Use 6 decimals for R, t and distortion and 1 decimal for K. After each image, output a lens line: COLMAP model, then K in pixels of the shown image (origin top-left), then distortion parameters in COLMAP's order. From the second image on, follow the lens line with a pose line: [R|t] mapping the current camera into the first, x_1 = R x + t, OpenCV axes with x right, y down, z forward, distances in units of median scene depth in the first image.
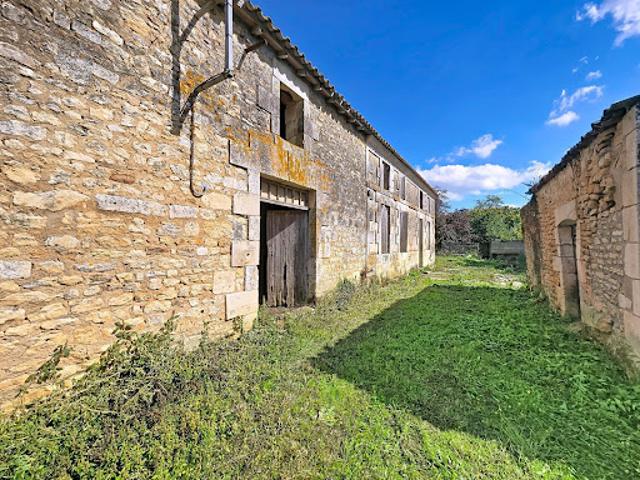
lens RADIAL K [[297.0, 0, 320.0], [0, 297.0, 240.0], [0, 0, 1]] dist [-0.034133, 0.000029]
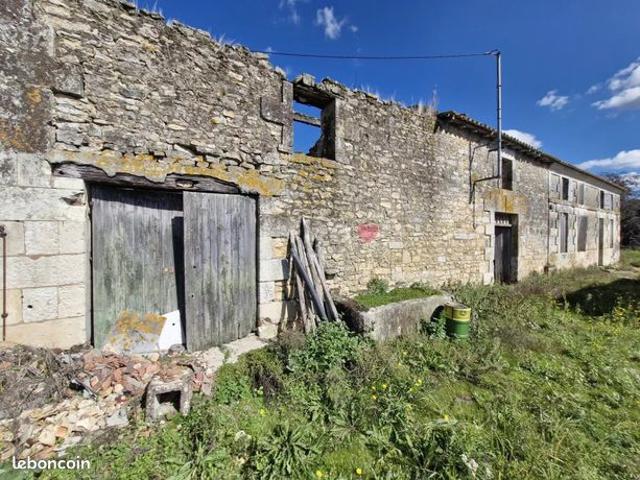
lens RADIAL K [[253.0, 0, 320.0], [0, 253.0, 240.0], [0, 0, 1]] dist [-0.000682, -0.000226]
pose [[0.879461, 0.002000, -0.475967, -0.201414], [0.007389, 0.999813, 0.017853, -0.039223], [0.475914, -0.019218, 0.879282, -0.473883]]
